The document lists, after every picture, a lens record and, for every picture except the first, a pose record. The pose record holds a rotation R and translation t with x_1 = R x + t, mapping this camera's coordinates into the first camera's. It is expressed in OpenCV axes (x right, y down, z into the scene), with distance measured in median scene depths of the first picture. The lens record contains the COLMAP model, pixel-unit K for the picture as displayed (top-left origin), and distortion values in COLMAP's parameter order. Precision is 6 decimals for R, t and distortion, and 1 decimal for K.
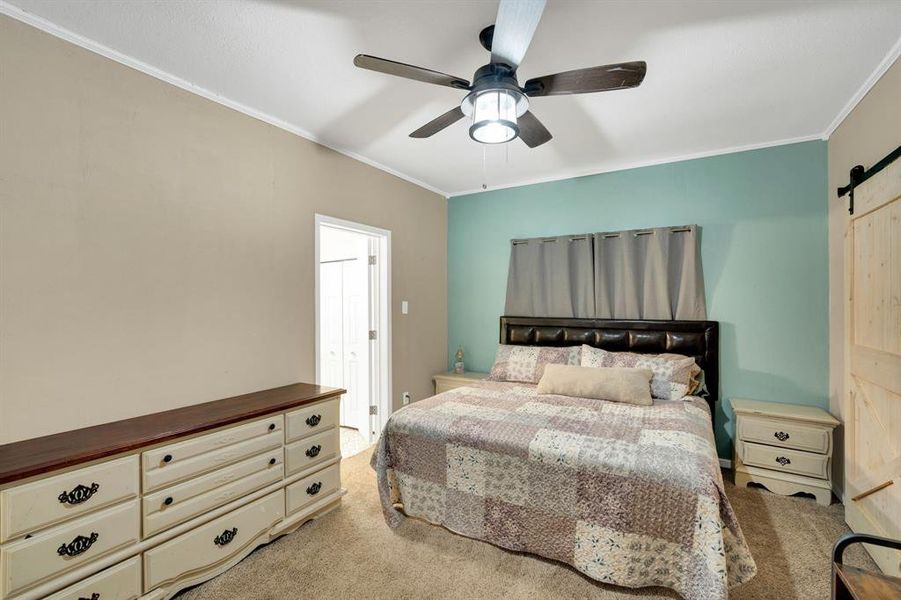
lens RADIAL K [[400.6, 0, 444.8], [0, 400.6, 303.8], [0, 0, 1]] dist [-0.004565, 0.000888]
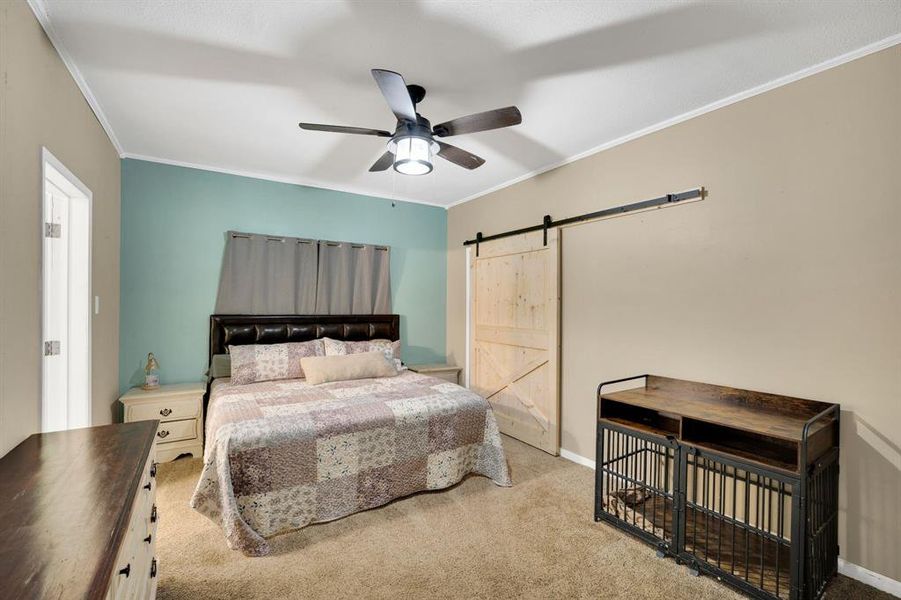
lens RADIAL K [[400.6, 0, 444.1], [0, 400.6, 301.2], [0, 0, 1]] dist [-0.004565, 0.000888]
pose [[0.453531, 0.009368, 0.891191, -0.706692], [-0.008768, 0.999943, -0.006049, 0.003001], [-0.891197, -0.005071, 0.453588, 0.241566]]
